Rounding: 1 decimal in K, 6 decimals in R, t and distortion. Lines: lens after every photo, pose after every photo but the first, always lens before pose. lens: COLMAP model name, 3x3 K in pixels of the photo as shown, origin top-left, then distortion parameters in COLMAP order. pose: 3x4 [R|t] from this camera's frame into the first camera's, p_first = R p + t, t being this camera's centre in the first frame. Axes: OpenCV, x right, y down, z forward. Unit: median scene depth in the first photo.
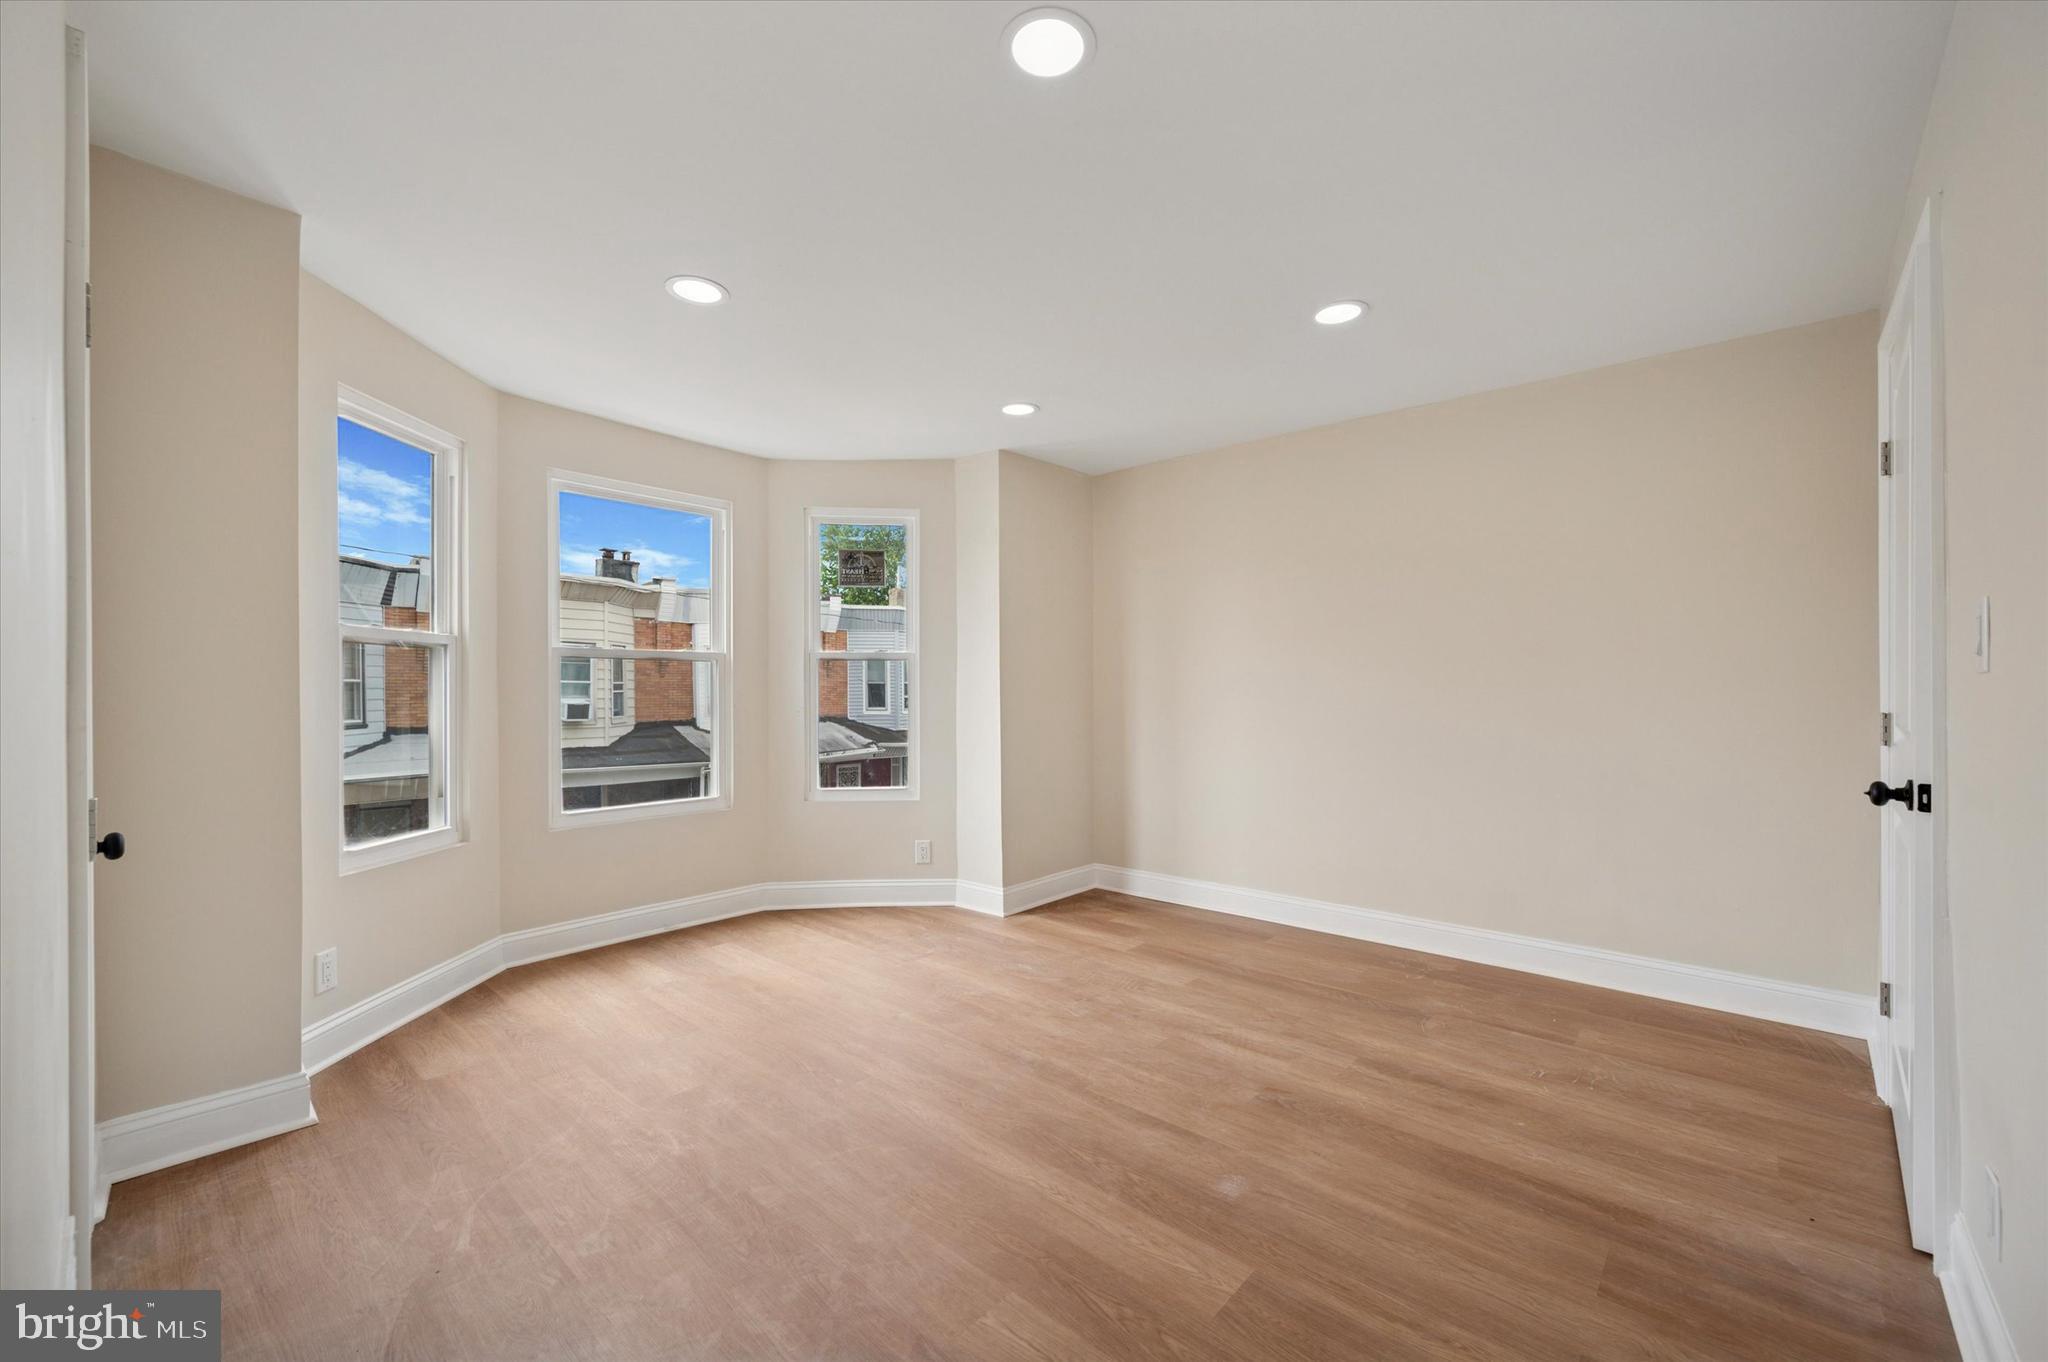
lens RADIAL K [[827.9, 0, 1019.8], [0, 827.9, 693.9], [0, 0, 1]] dist [0.000781, 0.000342]
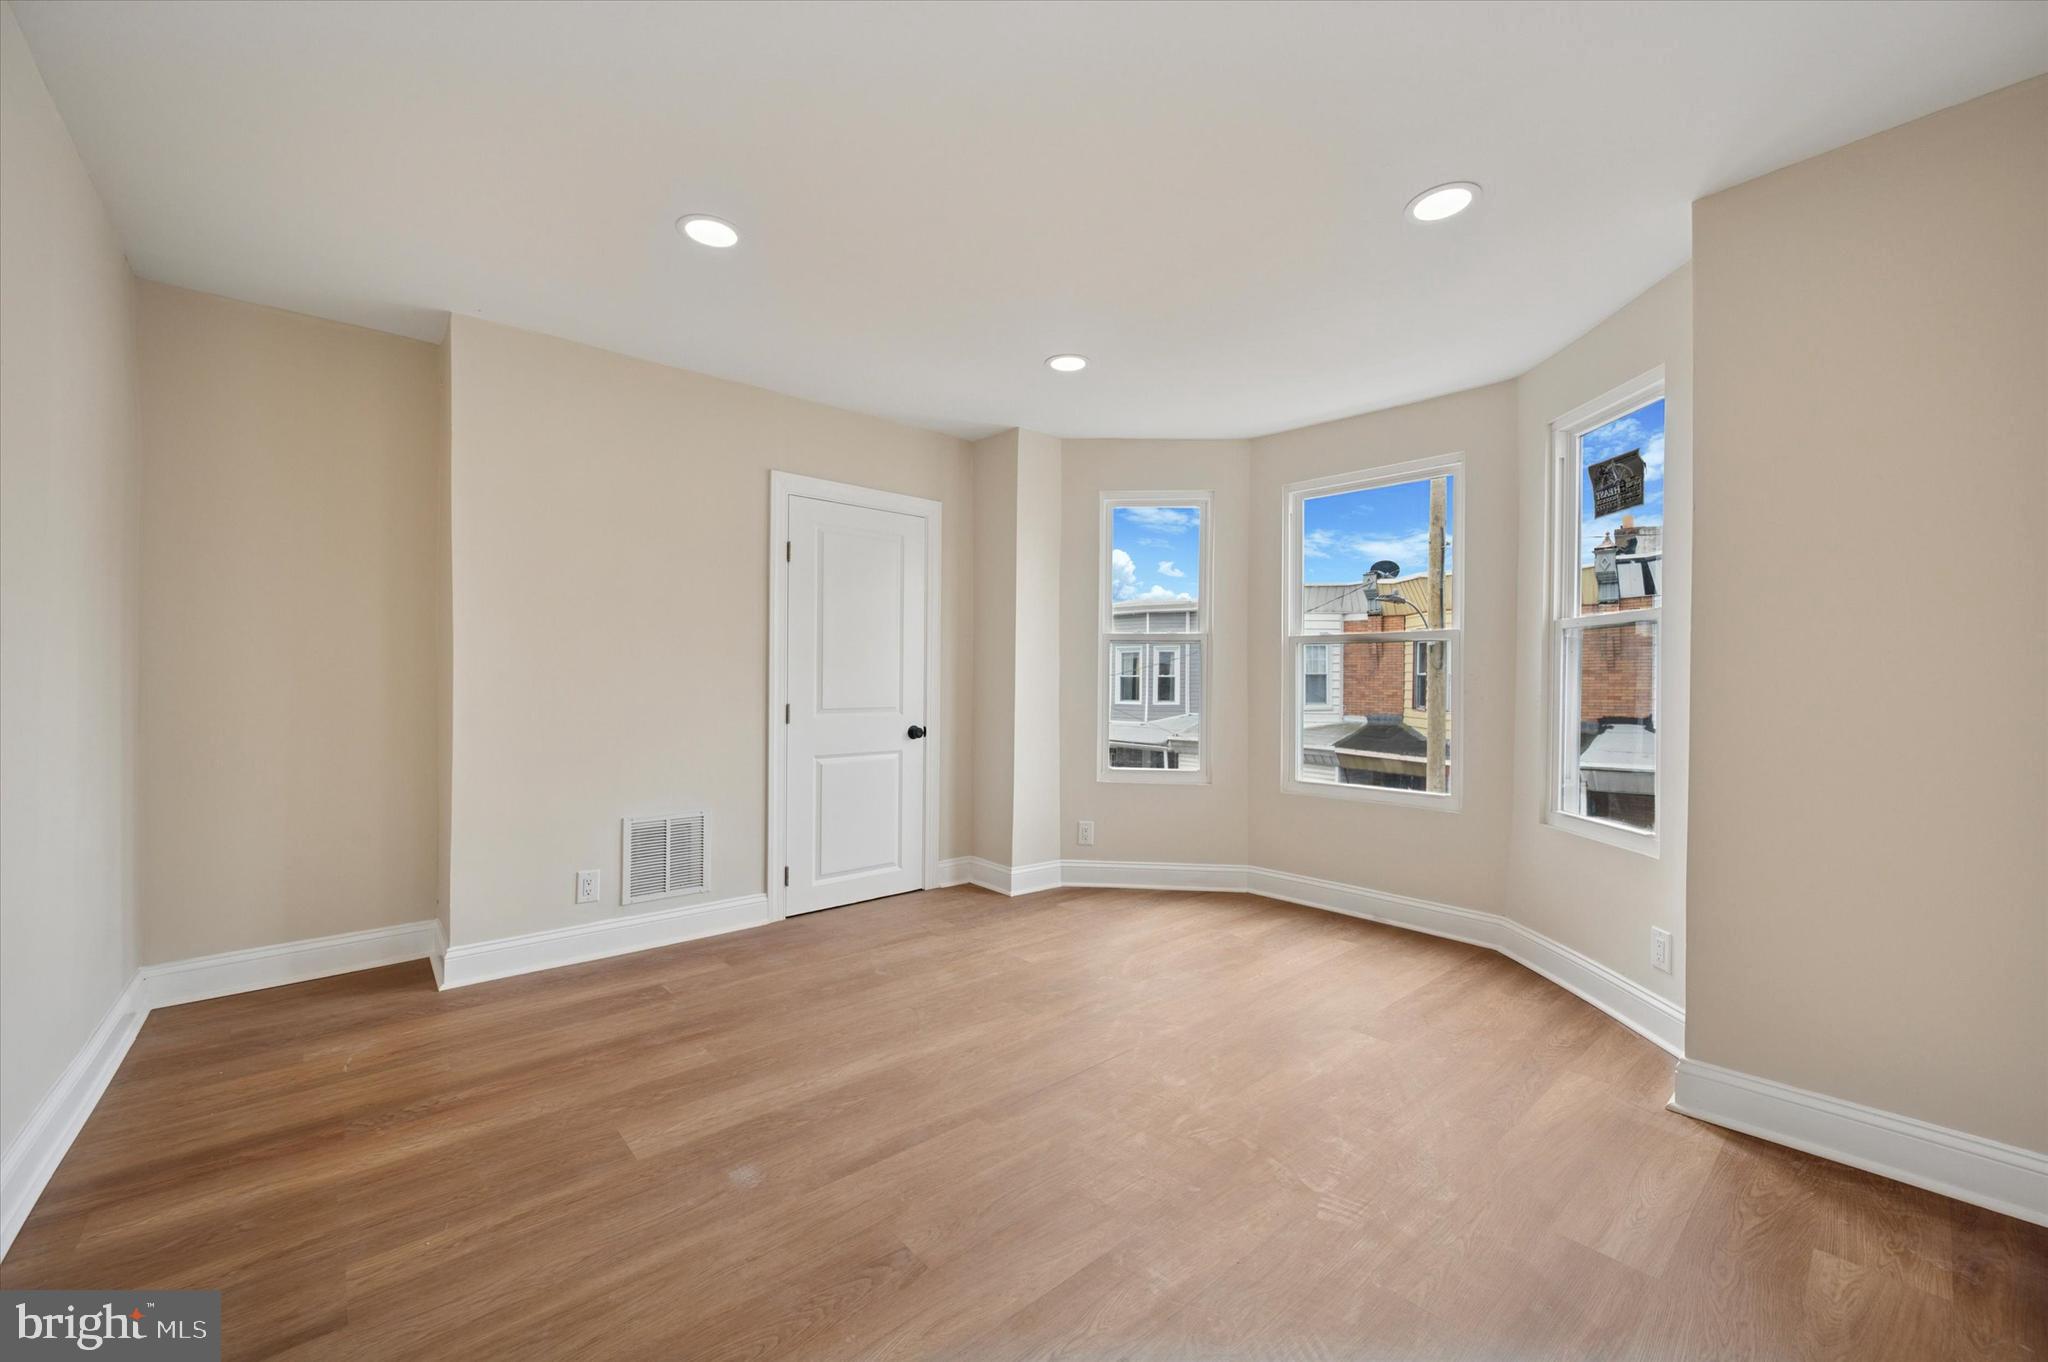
lens RADIAL K [[809.1, 0, 1027.6], [0, 809.1, 678.6], [0, 0, 1]] dist [0.004101, -0.000258]
pose [[-0.126248, 0.000774, -0.991998, 0.864201], [-0.007942, 0.999967, 0.001791, 0.004995], [0.991967, 0.008104, -0.126237, 1.078719]]
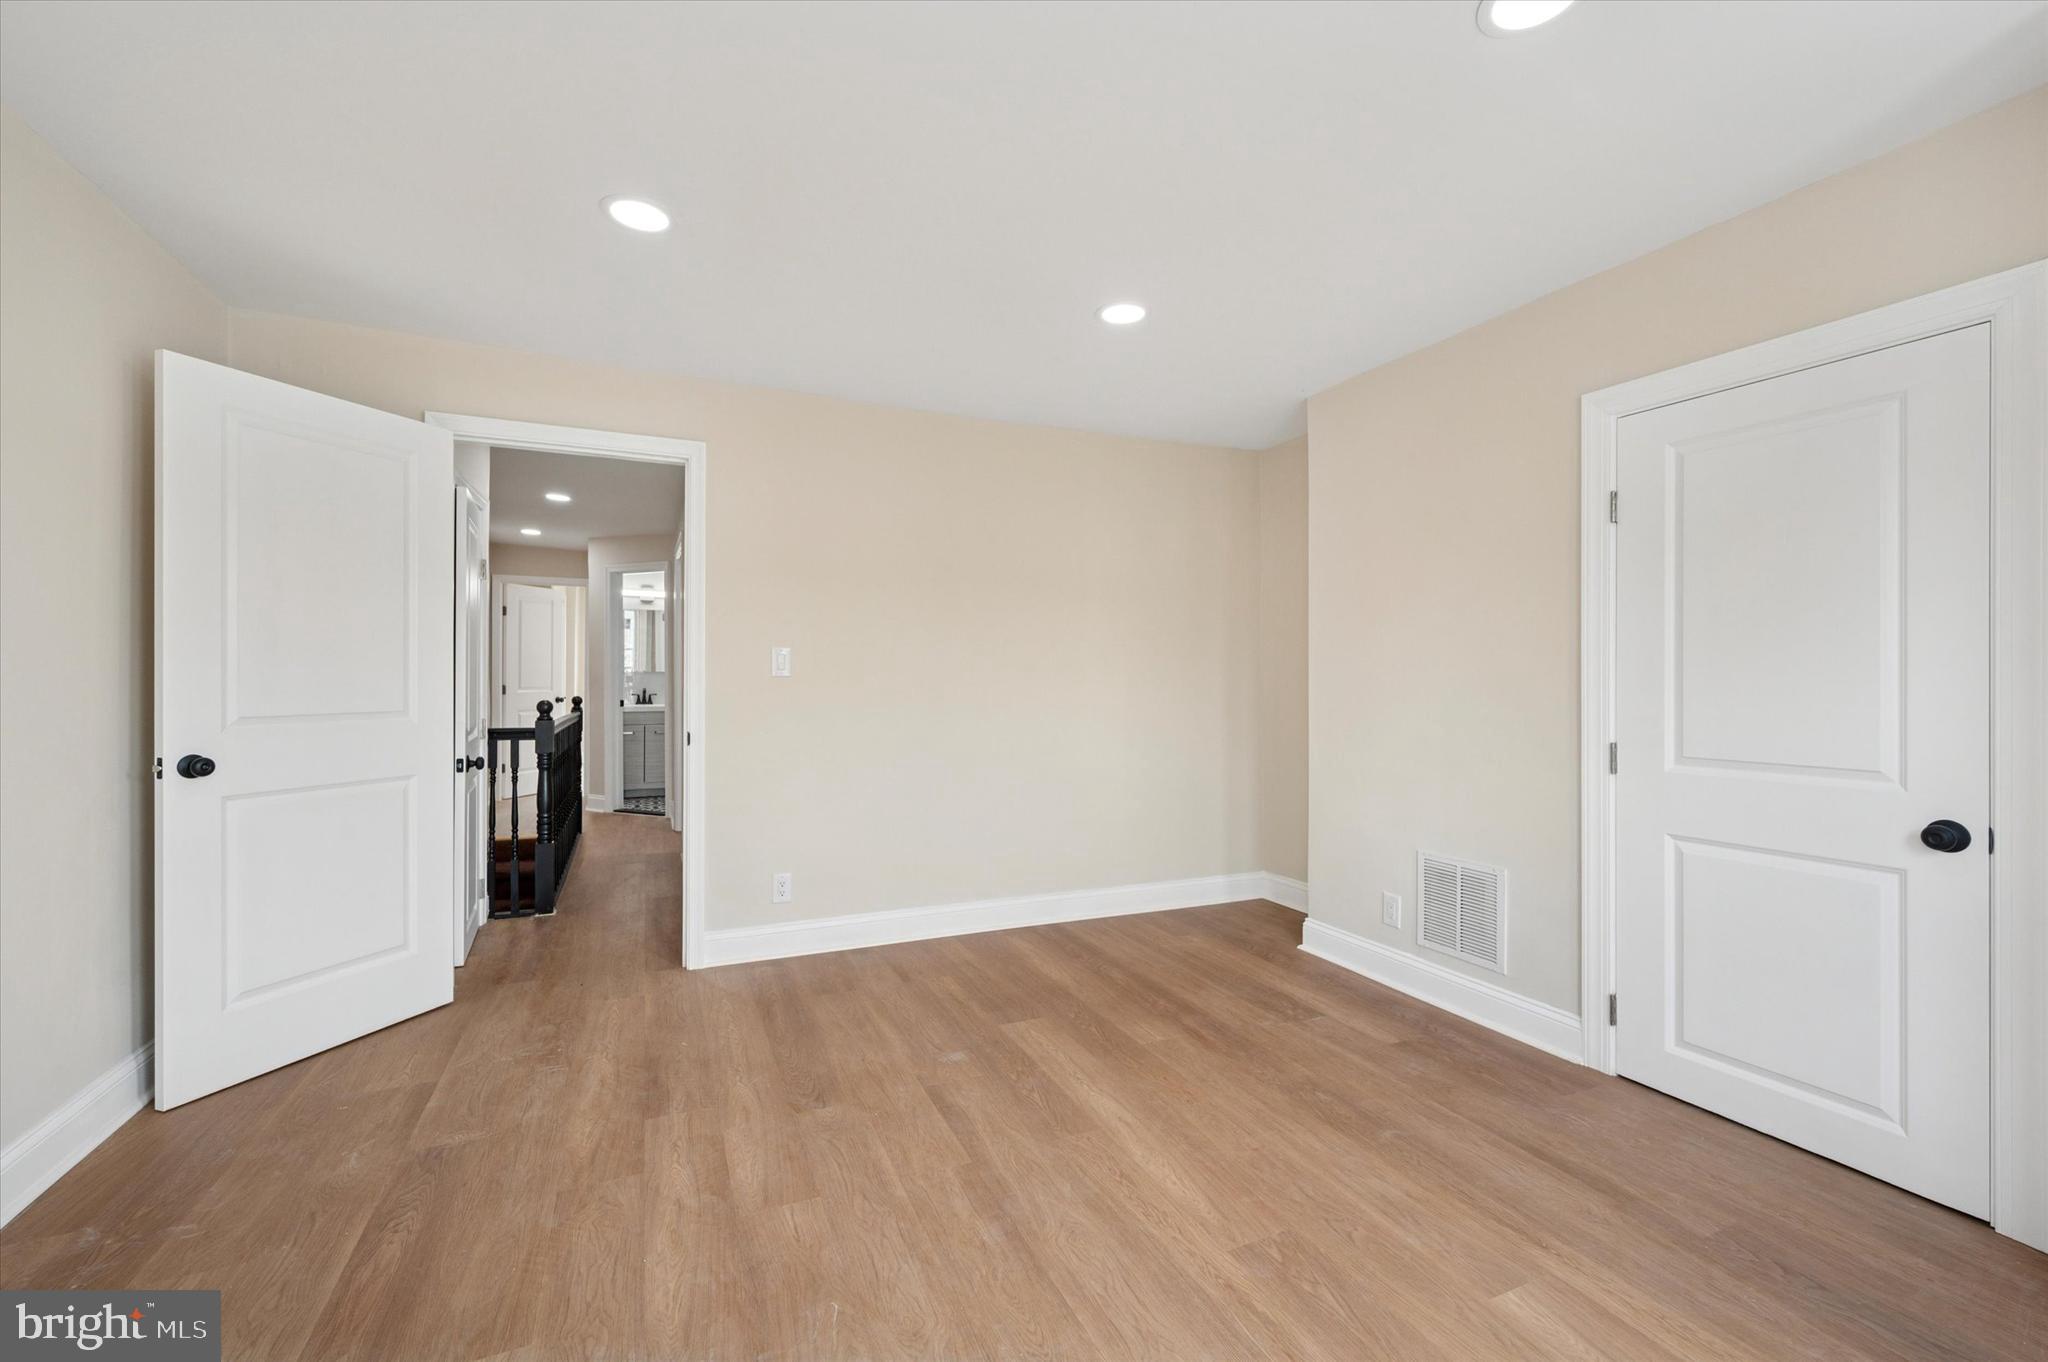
lens RADIAL K [[827.9, 0, 1008.6], [0, 827.9, 672.6], [0, 0, 1]] dist [0.000781, 0.000342]
pose [[-0.908938, 0.000544, 0.416931, -0.289913], [-0.001998, 0.999982, -0.005661, -0.018147], [-0.416927, -0.005979, -0.908920, 1.638581]]
